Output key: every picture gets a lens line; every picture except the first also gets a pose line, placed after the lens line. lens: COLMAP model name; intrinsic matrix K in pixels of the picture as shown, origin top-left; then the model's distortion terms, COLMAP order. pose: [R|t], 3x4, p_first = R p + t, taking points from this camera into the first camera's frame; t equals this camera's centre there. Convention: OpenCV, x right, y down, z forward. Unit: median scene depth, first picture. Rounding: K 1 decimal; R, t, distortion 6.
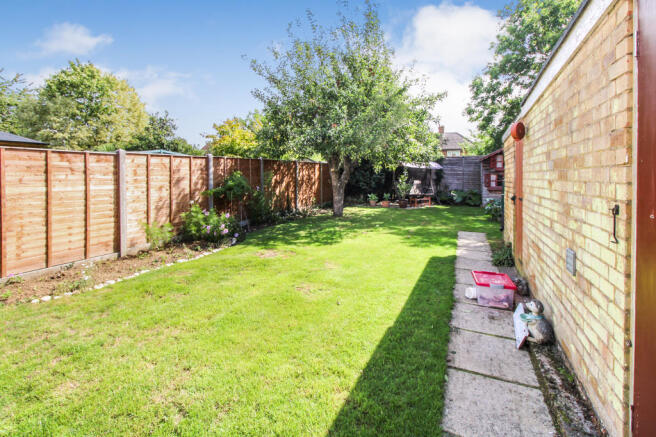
lens RADIAL K [[311.7, 0, 325.7], [0, 311.7, 174.1], [0, 0, 1]] dist [0.016971, 0.000110]
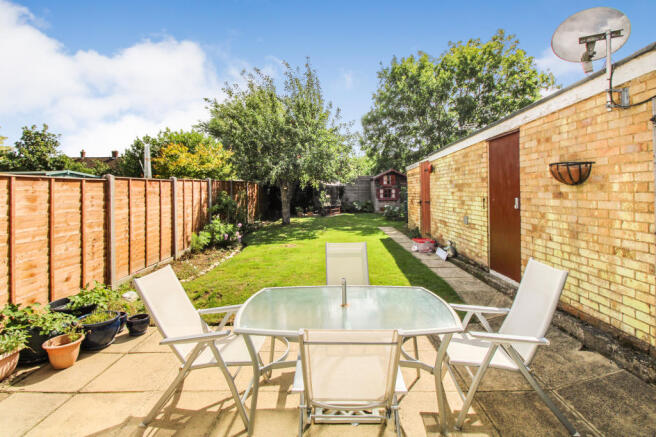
lens RADIAL K [[298.3, 0, 330.2], [0, 298.3, 190.5], [0, 0, 1]] dist [0.001525, 0.000171]
pose [[0.917161, -0.023626, 0.397816, -0.266734], [0.023743, 0.999707, 0.004633, -0.006073], [-0.397809, 0.005196, 0.917453, -0.186184]]
